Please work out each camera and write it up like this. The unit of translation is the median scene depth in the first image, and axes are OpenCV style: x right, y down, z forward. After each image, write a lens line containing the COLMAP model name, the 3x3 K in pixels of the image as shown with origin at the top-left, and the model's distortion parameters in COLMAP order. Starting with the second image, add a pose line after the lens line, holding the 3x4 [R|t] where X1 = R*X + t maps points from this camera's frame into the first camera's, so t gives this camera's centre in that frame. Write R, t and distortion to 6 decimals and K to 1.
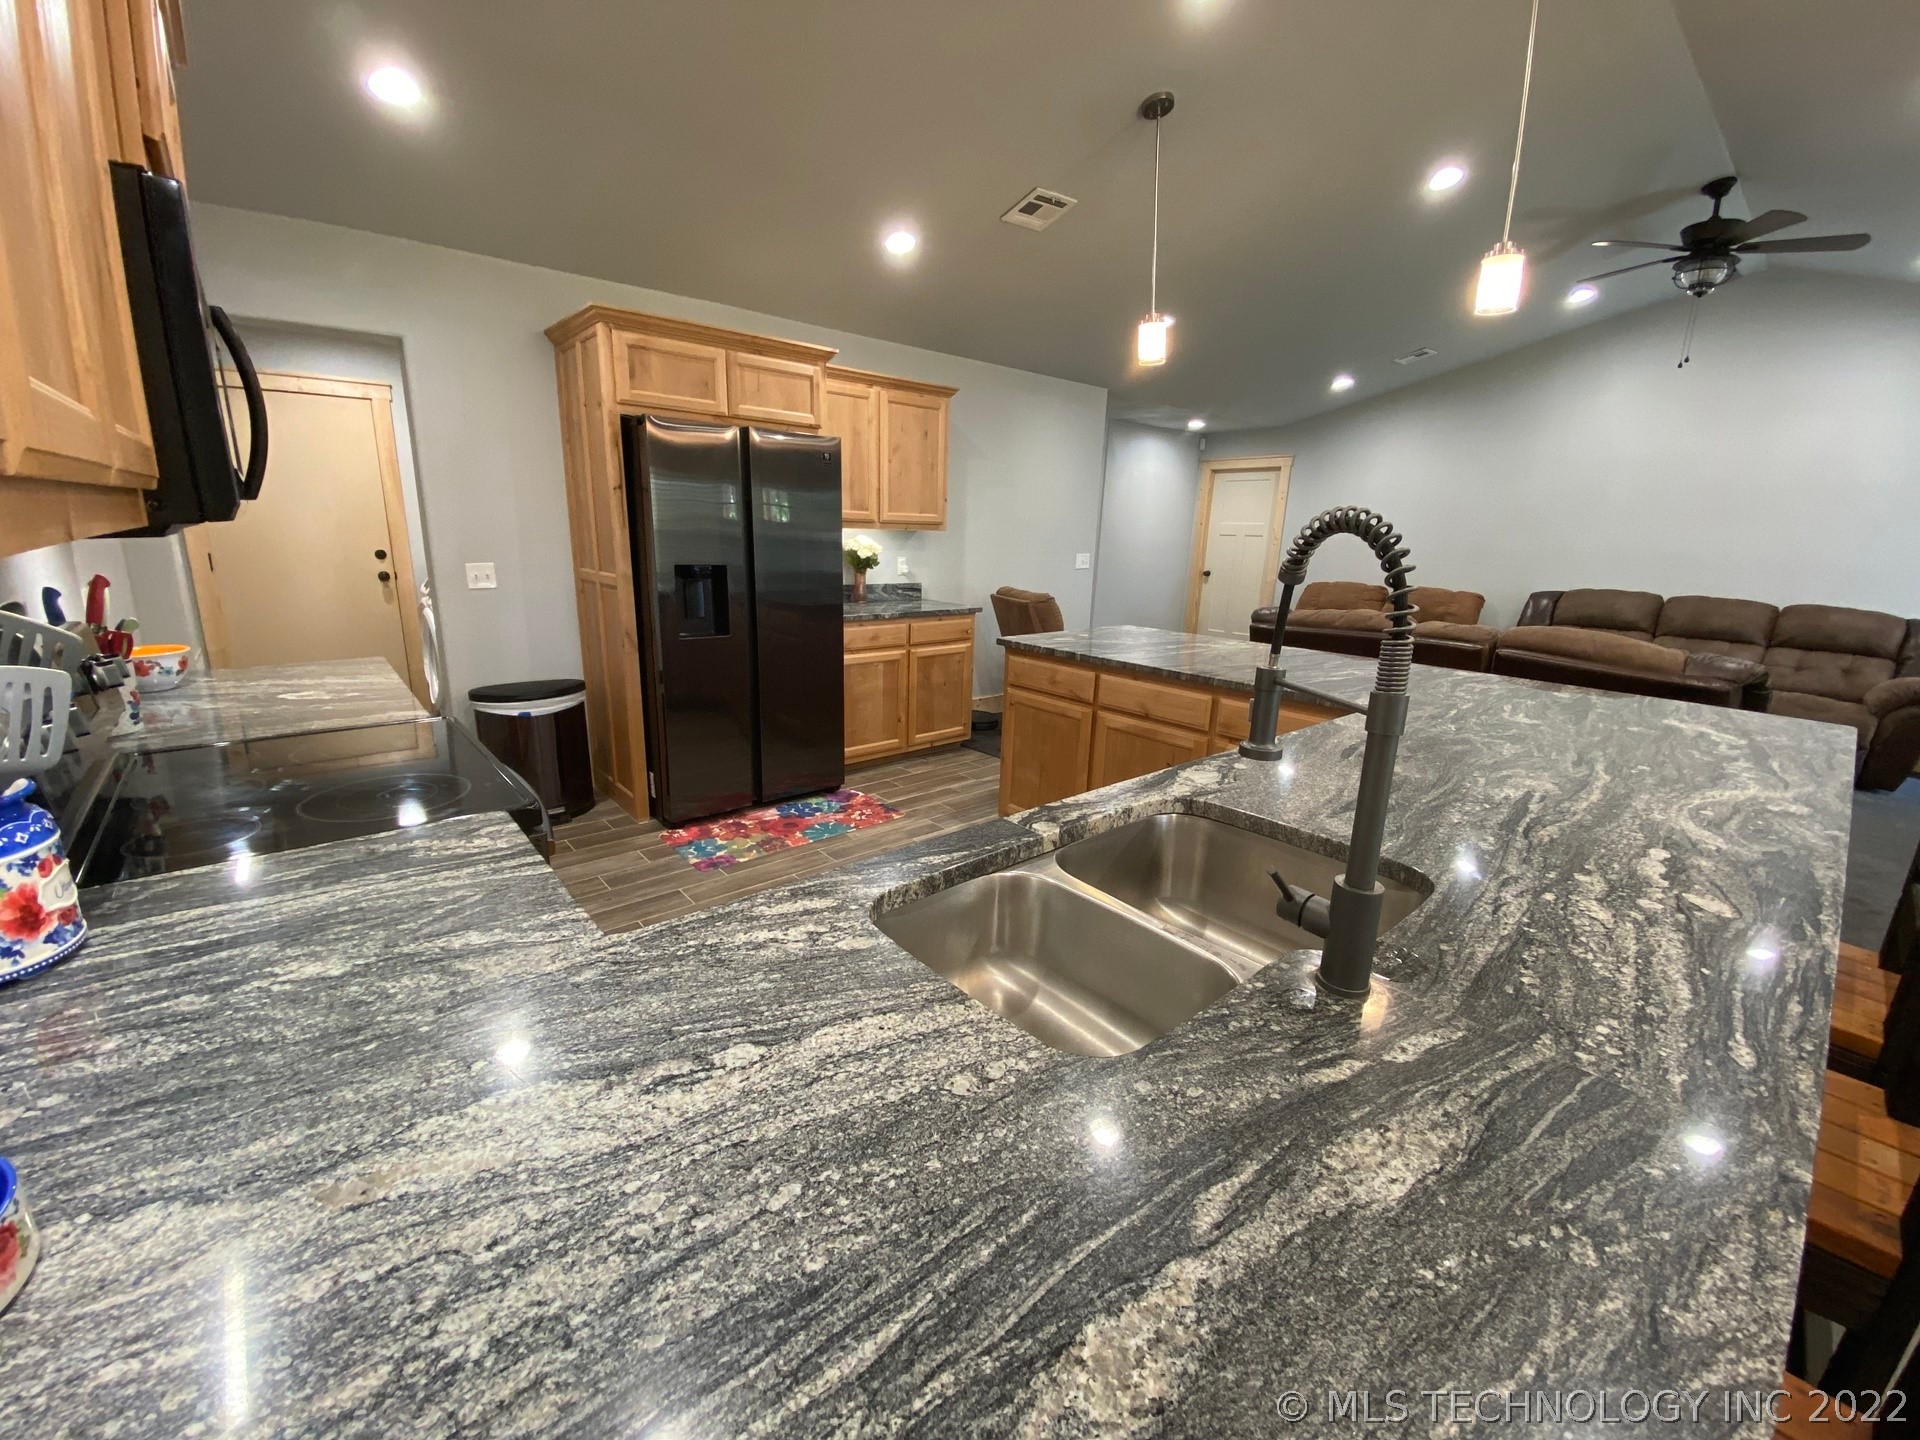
lens RADIAL K [[785.7, 0, 959.8], [0, 785.7, 725.1], [0, 0, 1]] dist [0.016454, -0.019070]
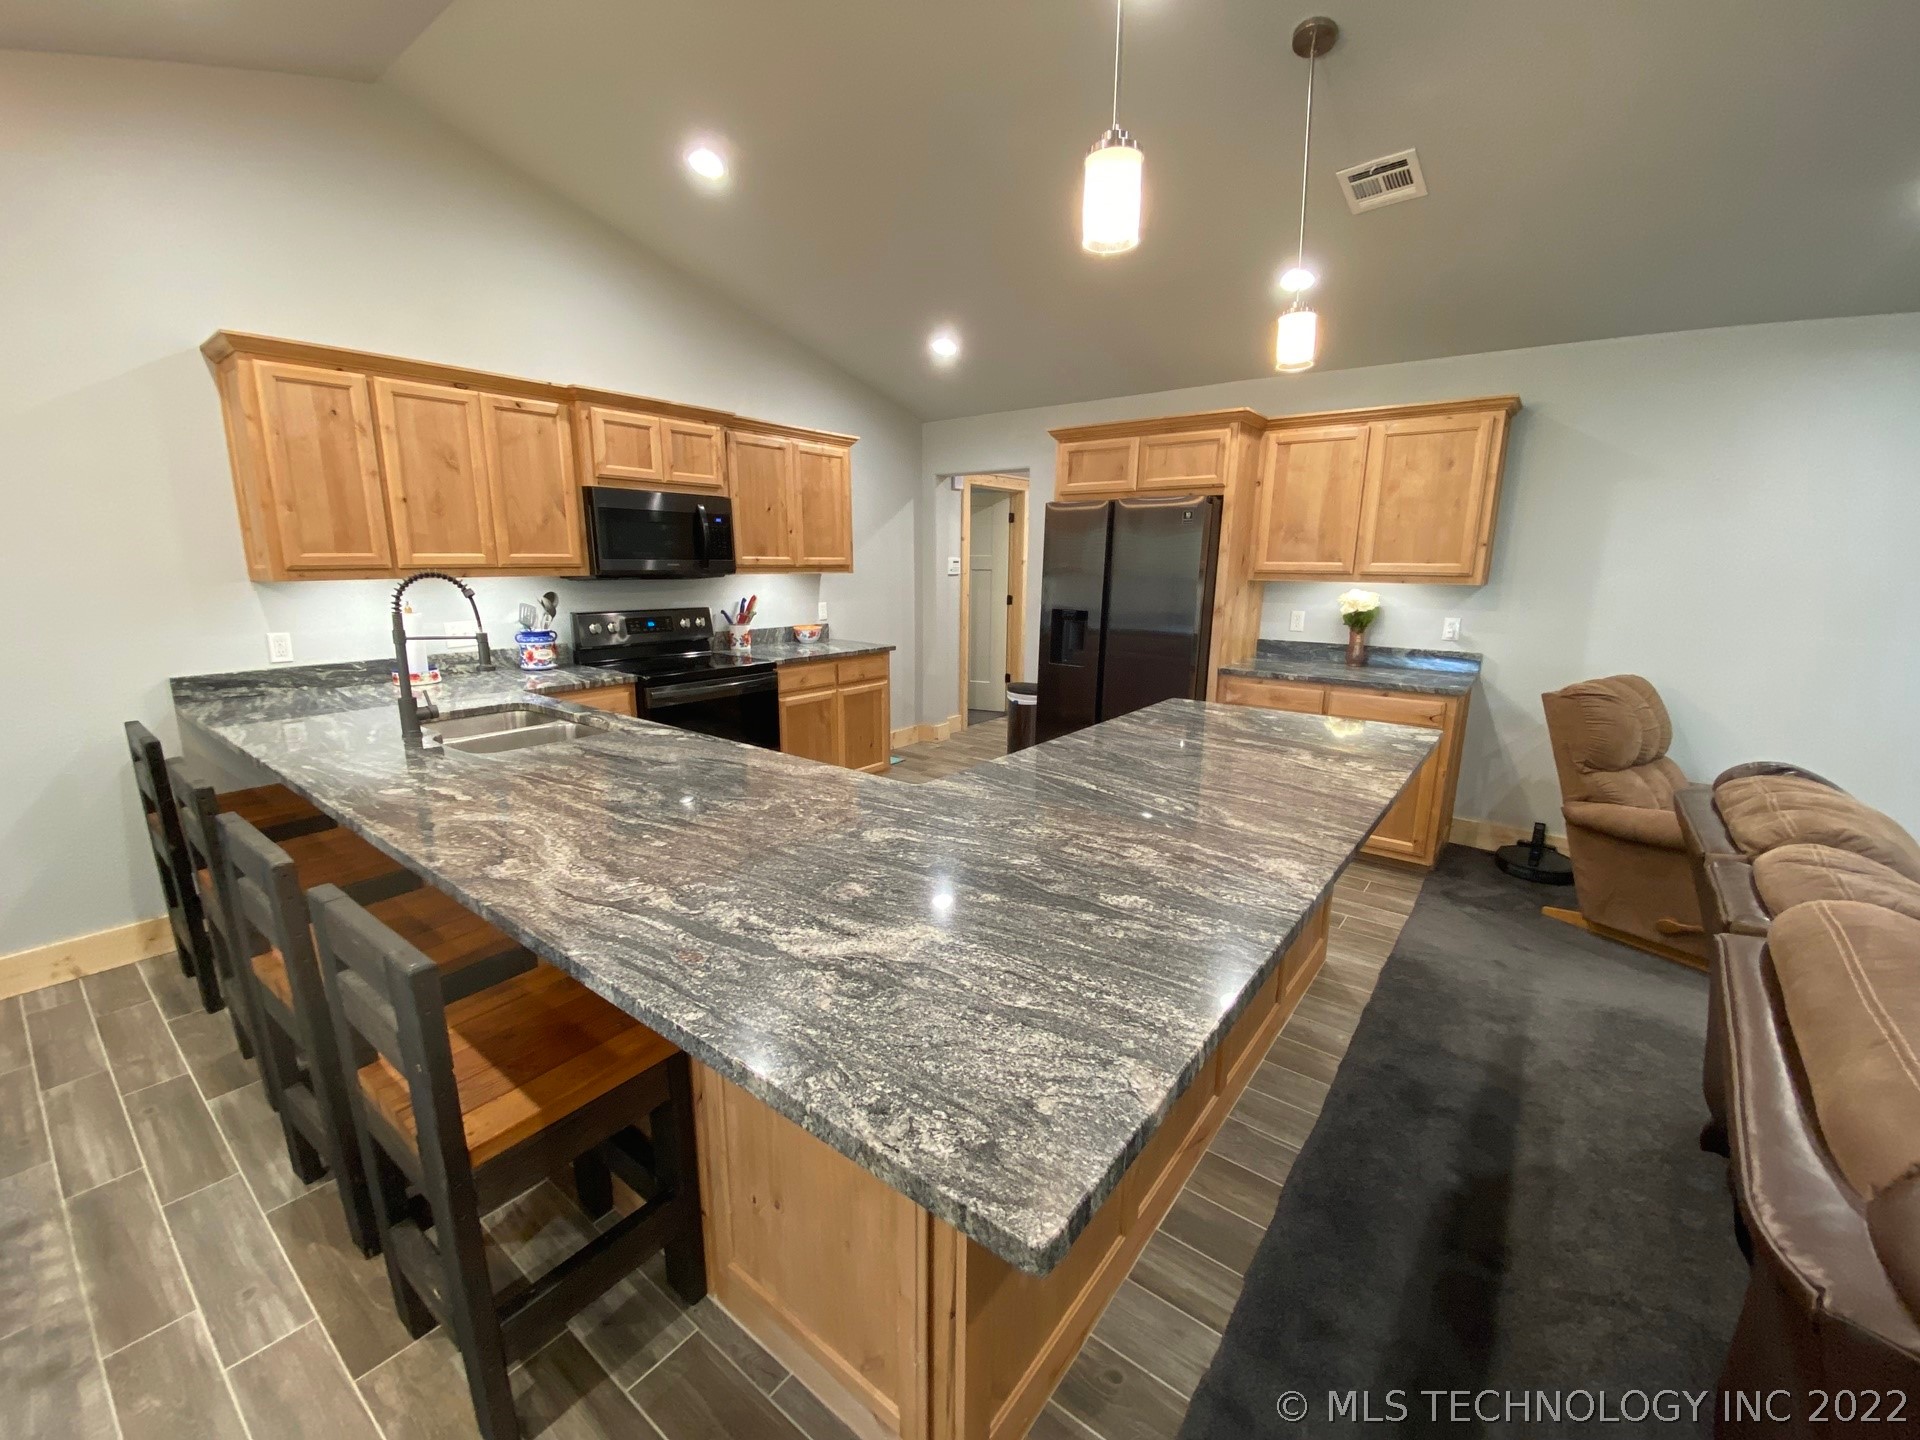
lens RADIAL K [[785.7, 0, 959.8], [0, 785.7, 725.1], [0, 0, 1]] dist [0.016454, -0.019070]
pose [[0.196624, 0.176701, -0.964425, 2.217629], [-0.239815, 0.962418, 0.127441, -0.339972], [0.950698, 0.206226, 0.231610, 1.356631]]
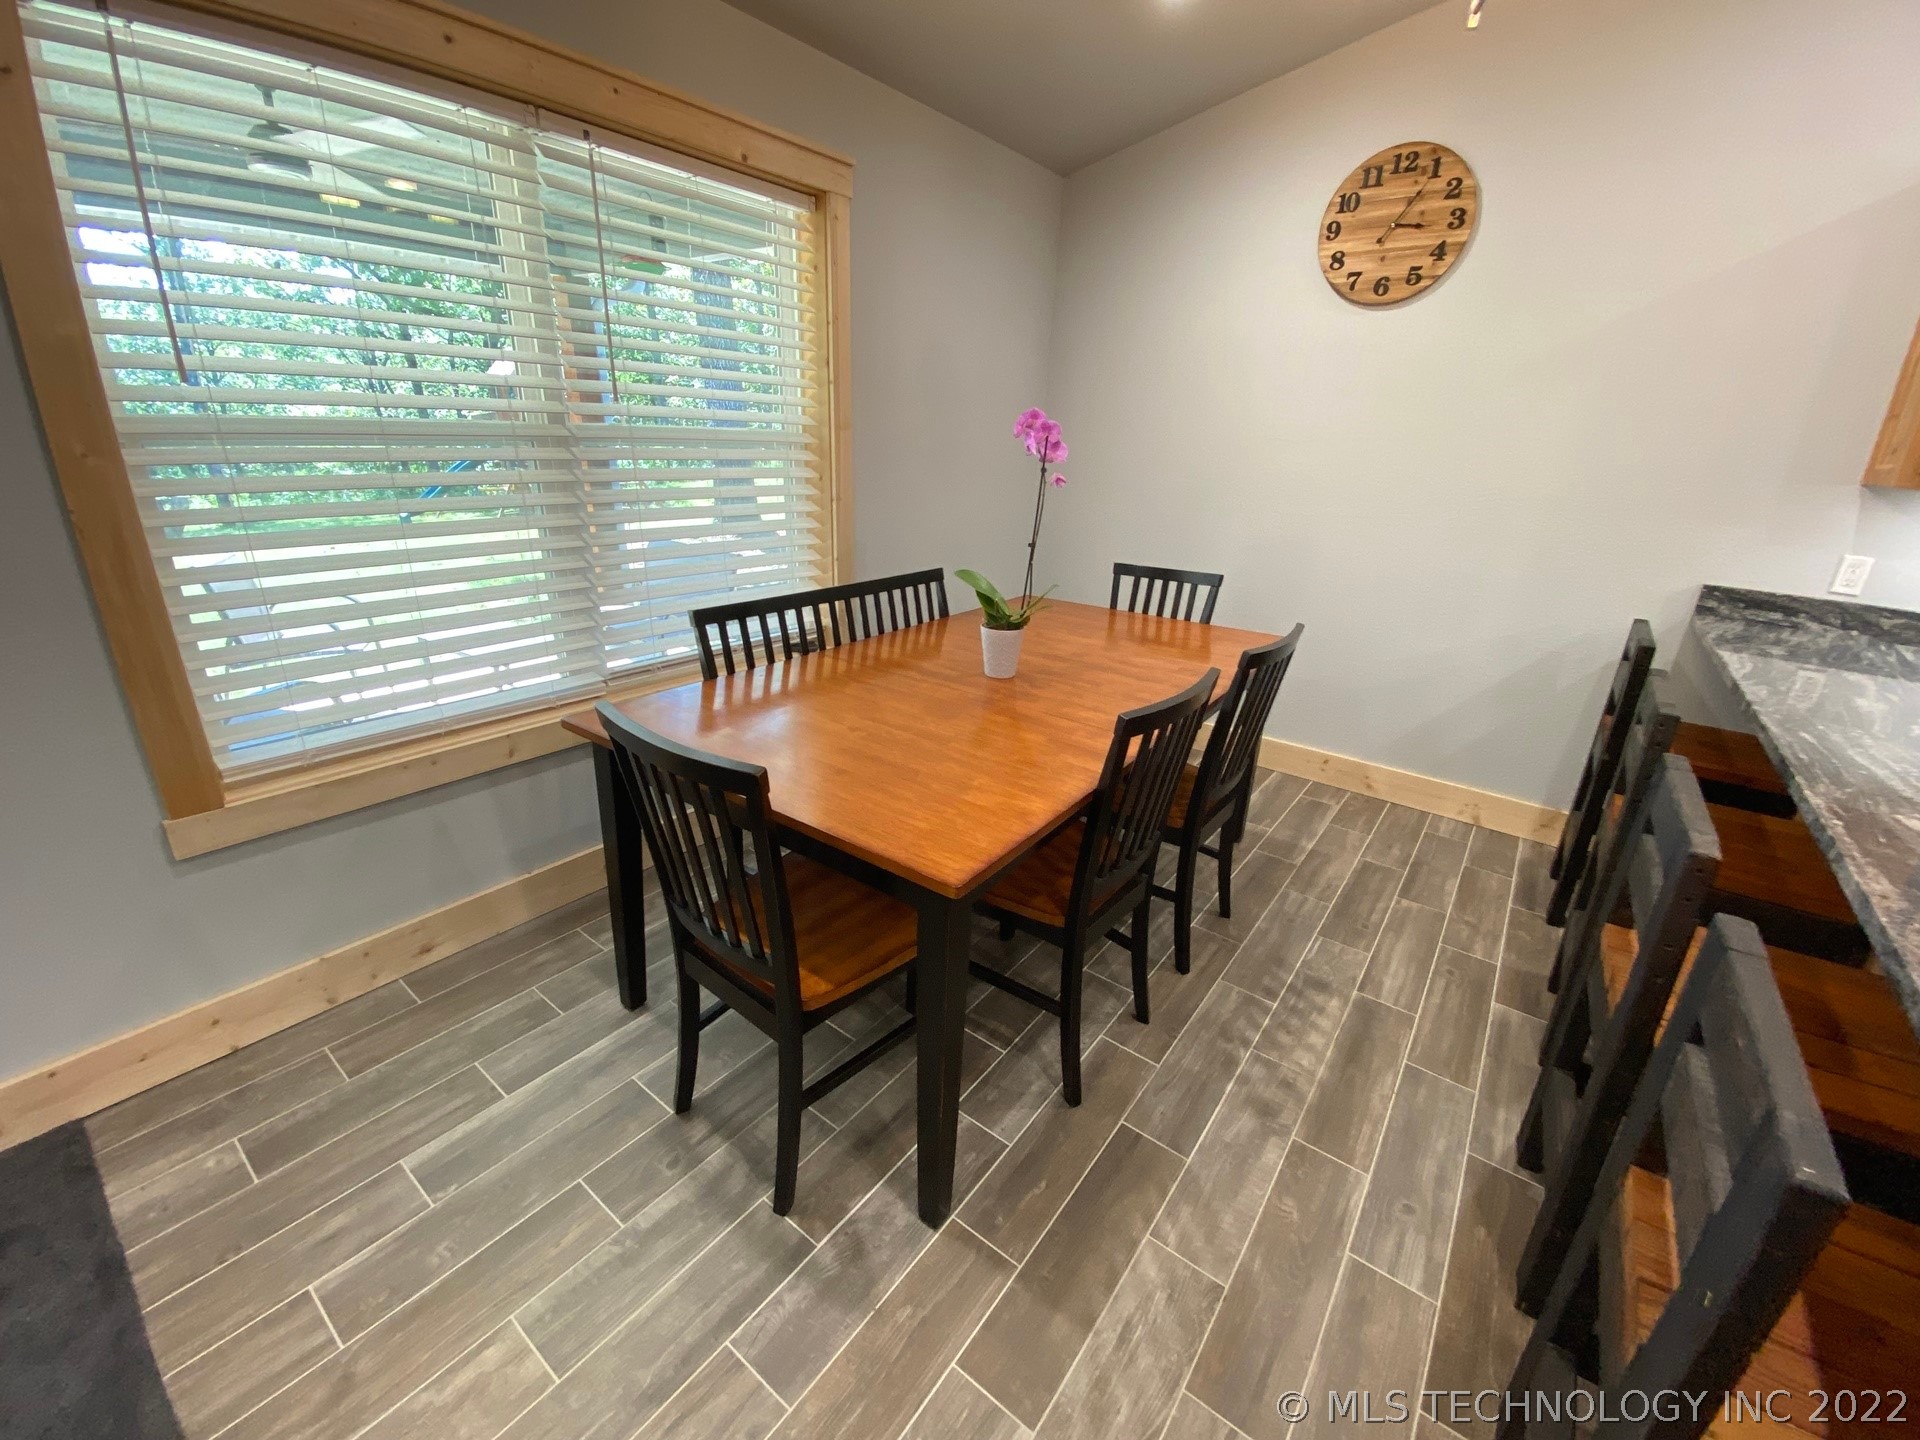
lens RADIAL K [[785.7, 0, 959.8], [0, 785.7, 725.1], [0, 0, 1]] dist [0.016454, -0.019070]
pose [[-0.975022, 0.004808, -0.222055, 1.925333], [-0.123893, 0.818003, 0.561713, -0.247851], [0.184342, 0.575194, -0.796975, 1.175285]]
